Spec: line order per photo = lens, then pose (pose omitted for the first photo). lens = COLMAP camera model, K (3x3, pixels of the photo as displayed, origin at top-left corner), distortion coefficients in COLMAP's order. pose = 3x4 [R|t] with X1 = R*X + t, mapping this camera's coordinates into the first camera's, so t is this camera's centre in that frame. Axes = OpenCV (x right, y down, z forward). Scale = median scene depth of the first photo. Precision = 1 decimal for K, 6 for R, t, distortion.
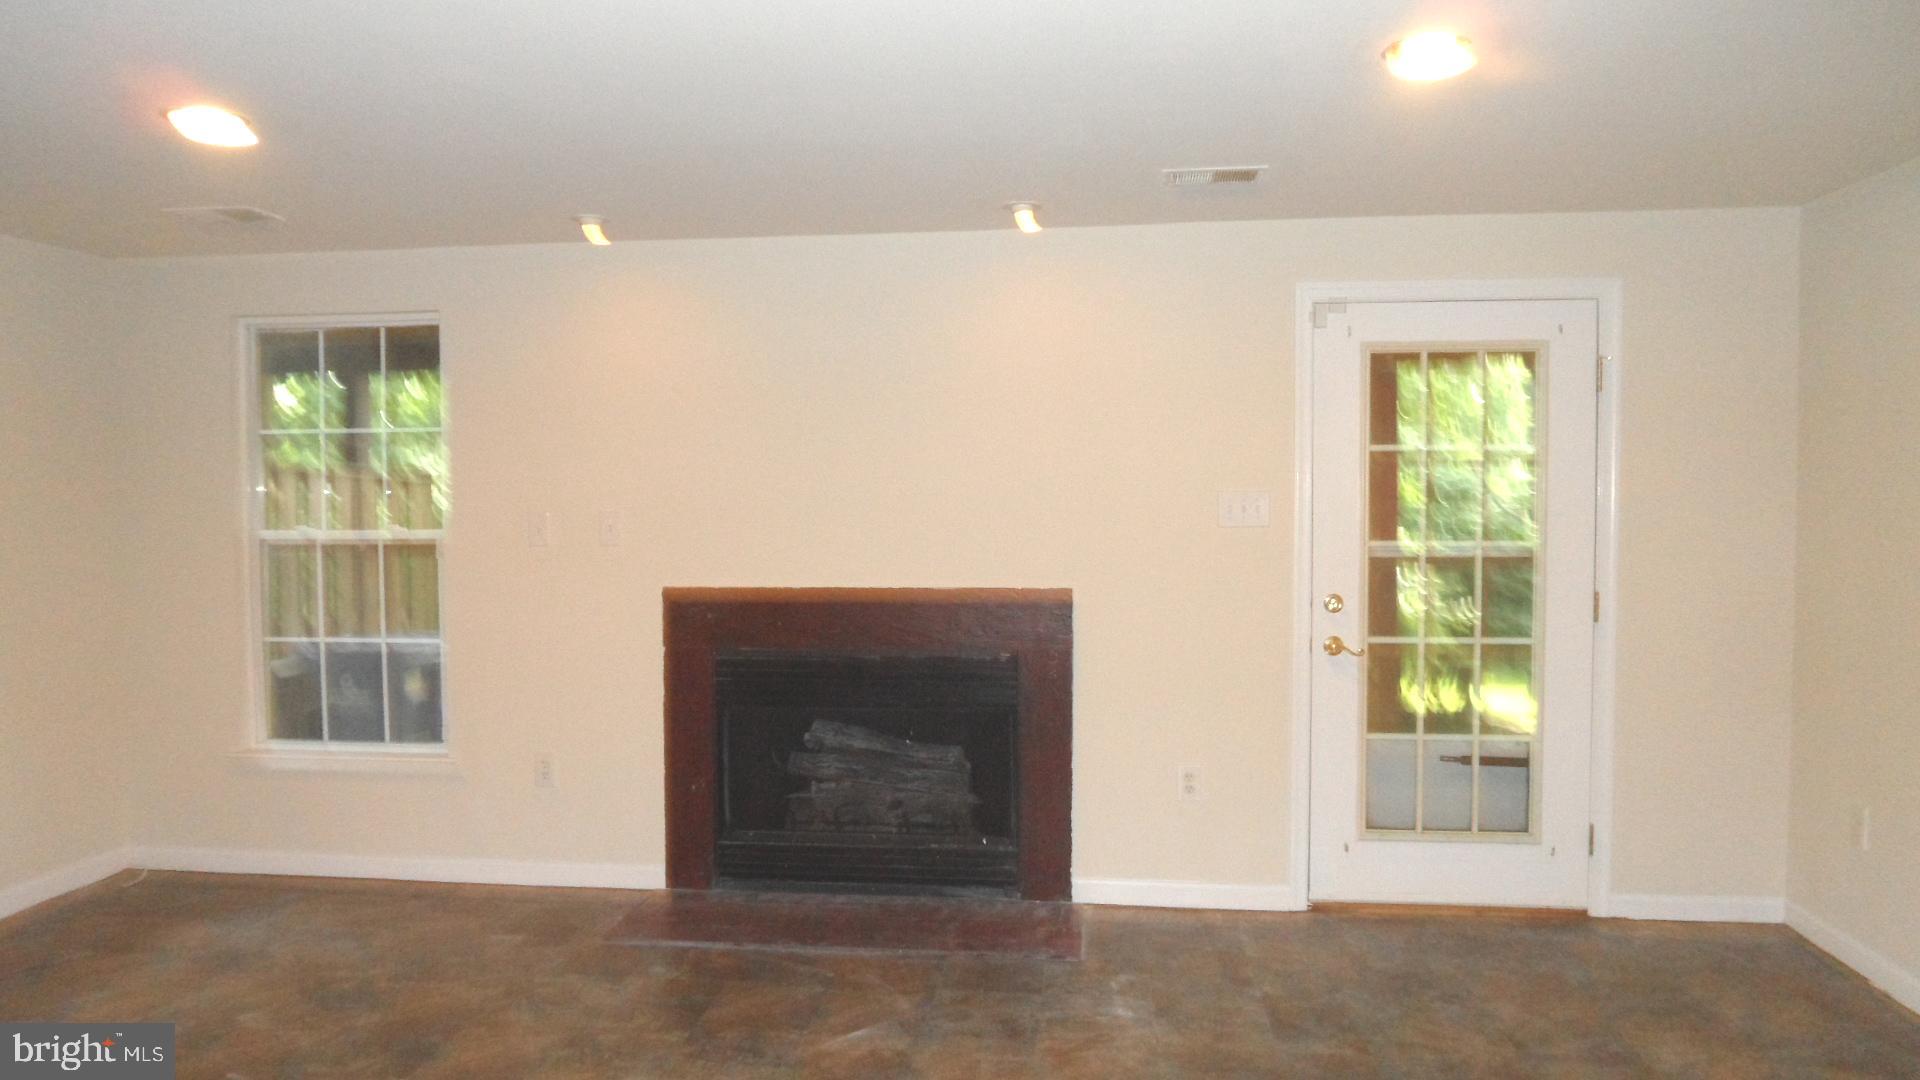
lens RADIAL K [[1240.1, 0, 953.5], [0, 1240.1, 534.7], [0, 0, 1]] dist [-0.035192, 0.000117]
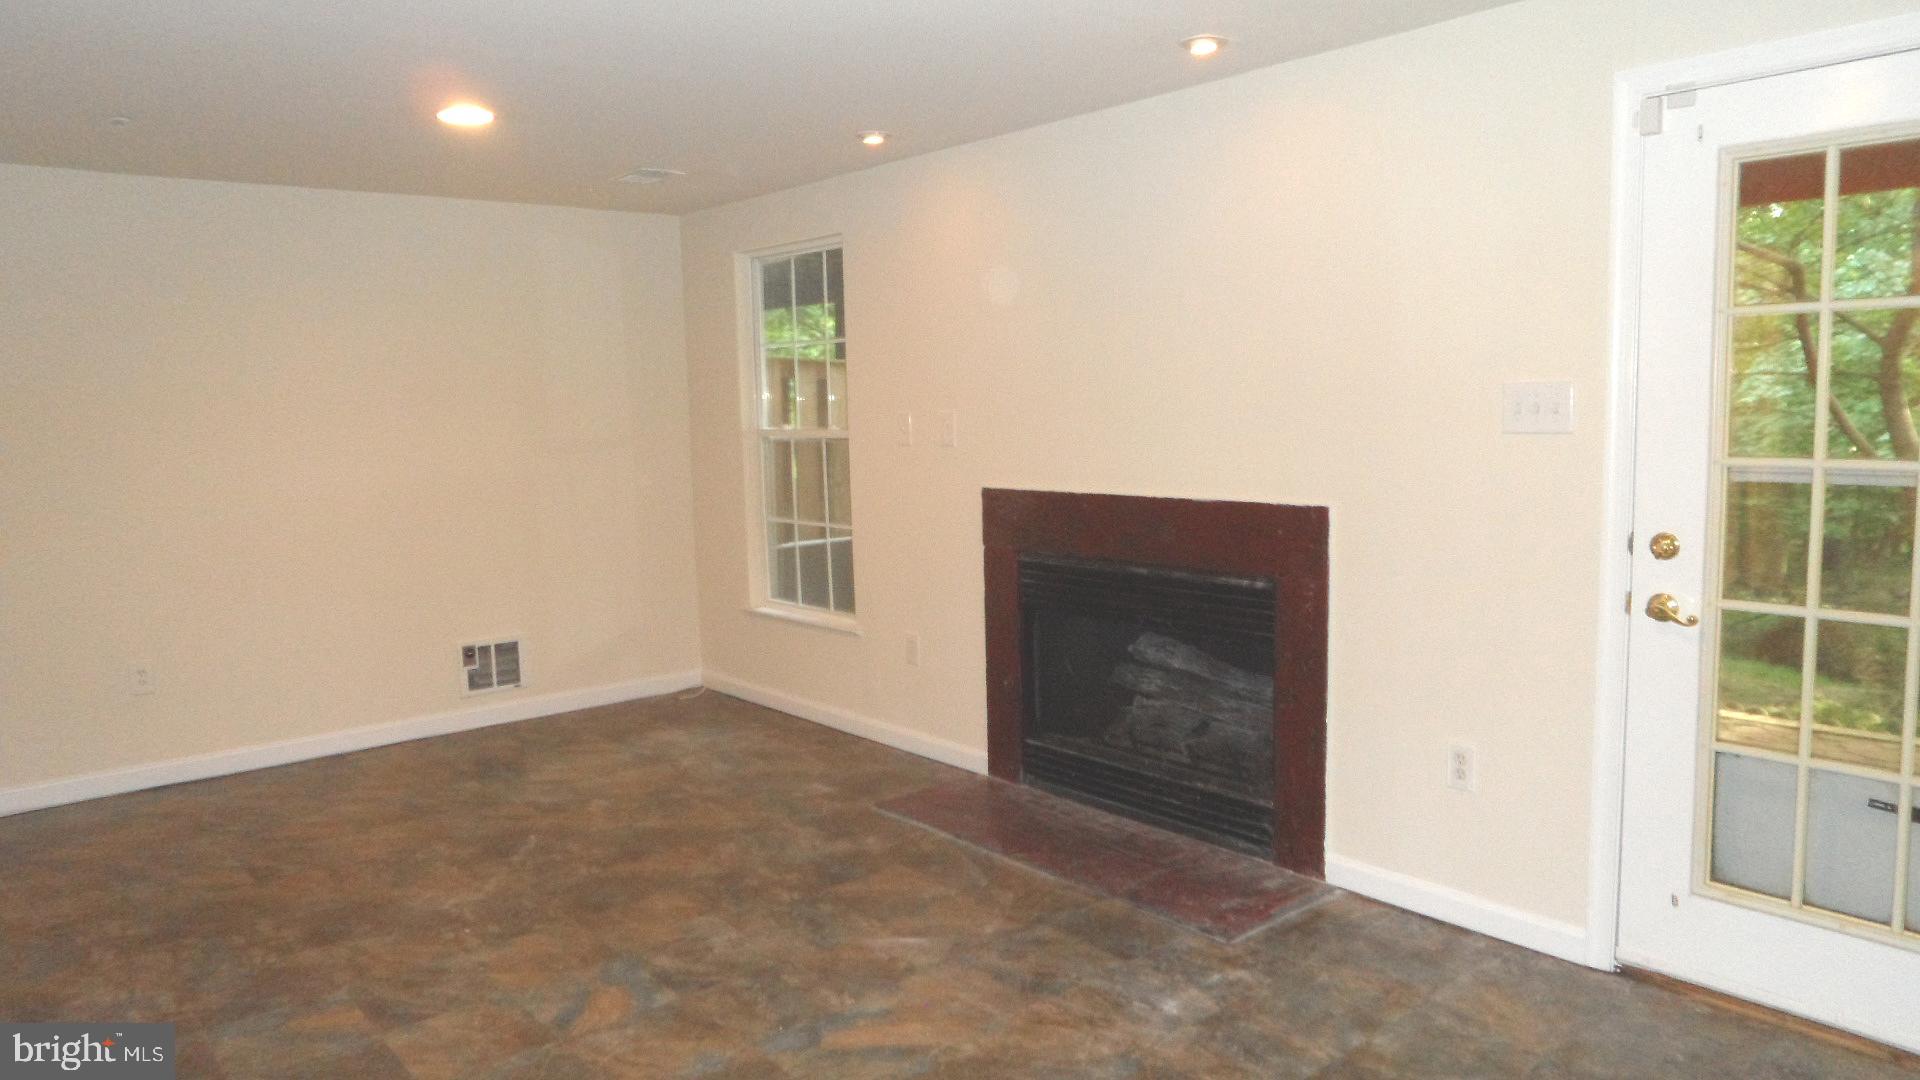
lens RADIAL K [[1240.1, 0, 953.5], [0, 1240.1, 534.7], [0, 0, 1]] dist [-0.035192, 0.000117]
pose [[0.739082, 0.061873, -0.670768, 0.460639], [-0.004532, 0.996207, 0.086898, -0.006772], [0.673601, -0.061185, 0.736558, 0.236433]]
